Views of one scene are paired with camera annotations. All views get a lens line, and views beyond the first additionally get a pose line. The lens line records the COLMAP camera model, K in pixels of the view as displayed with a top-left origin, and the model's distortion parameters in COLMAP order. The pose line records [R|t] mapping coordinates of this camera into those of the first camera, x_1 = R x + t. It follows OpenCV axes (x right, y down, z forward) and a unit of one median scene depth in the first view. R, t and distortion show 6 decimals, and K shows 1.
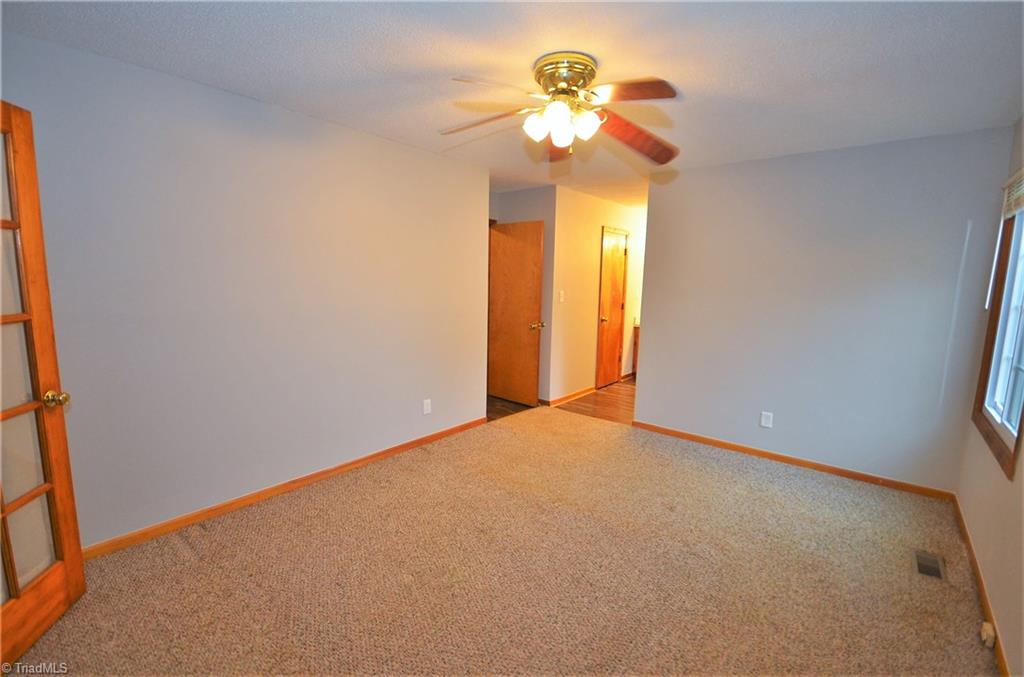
lens RADIAL K [[450.7, 0, 509.1], [0, 450.7, 343.2], [0, 0, 1]] dist [-0.002992, -0.000931]
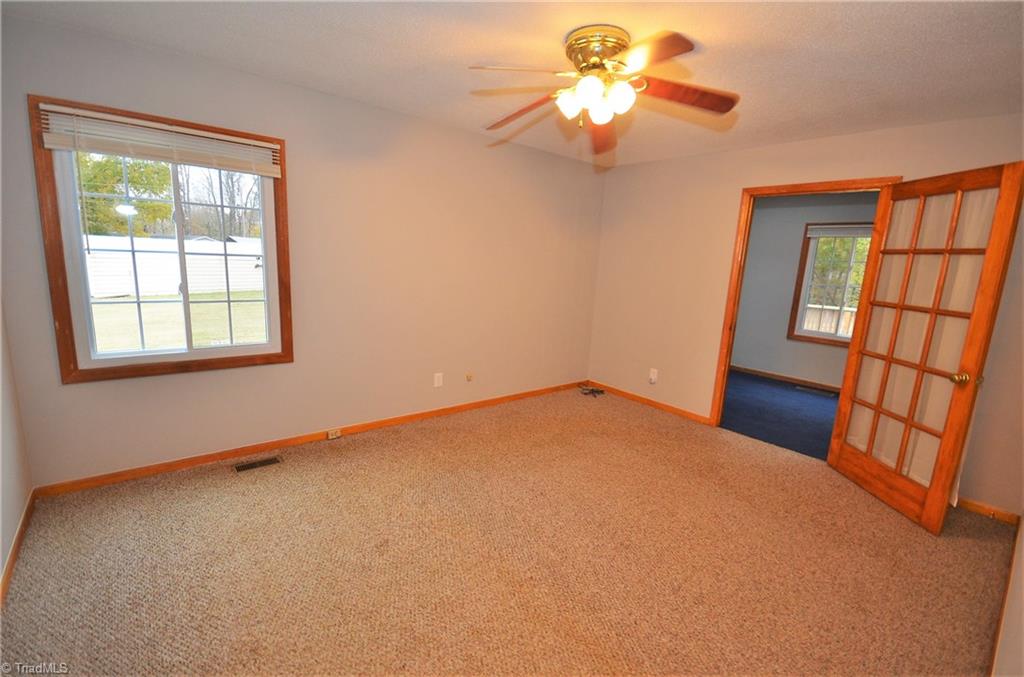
lens RADIAL K [[452.6, 0, 511.1], [0, 452.6, 342.4], [0, 0, 1]] dist [-0.002942, -0.000591]
pose [[-0.979380, -0.102275, 0.174224, 0.023919], [-0.040407, 0.944129, 0.327091, -0.145384], [-0.197943, 0.313306, -0.928794, 1.014355]]
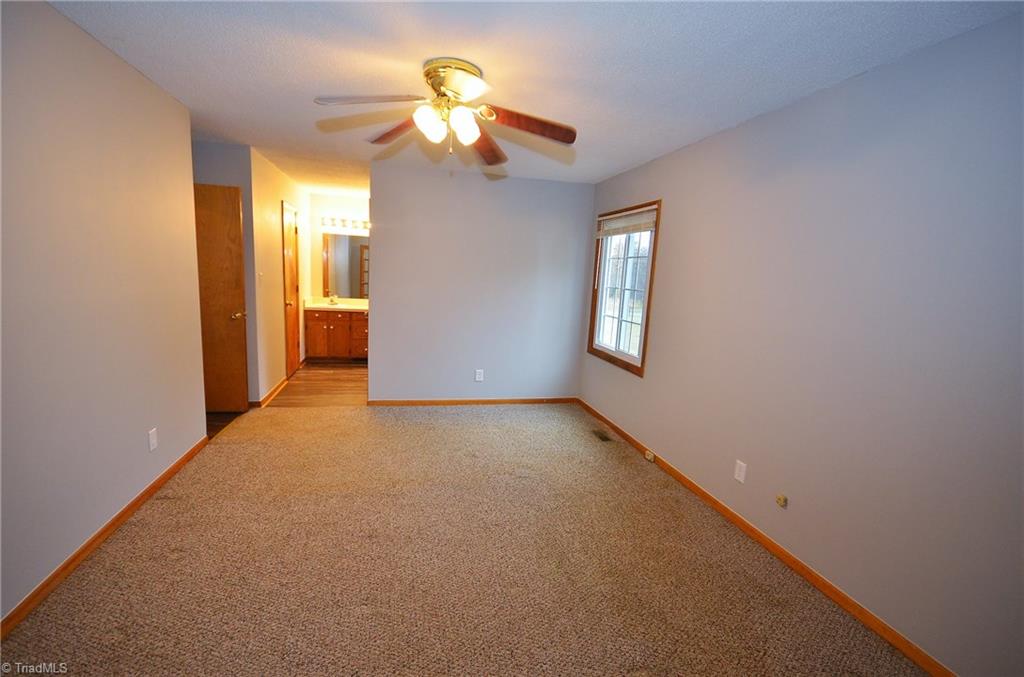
lens RADIAL K [[450.7, 0, 509.1], [0, 450.7, 343.2], [0, 0, 1]] dist [-0.002992, -0.000931]
pose [[0.593602, -0.110846, 0.797089, -0.346822], [0.069891, 0.993827, 0.086156, -0.026241], [-0.801718, 0.004567, 0.597684, 0.119471]]
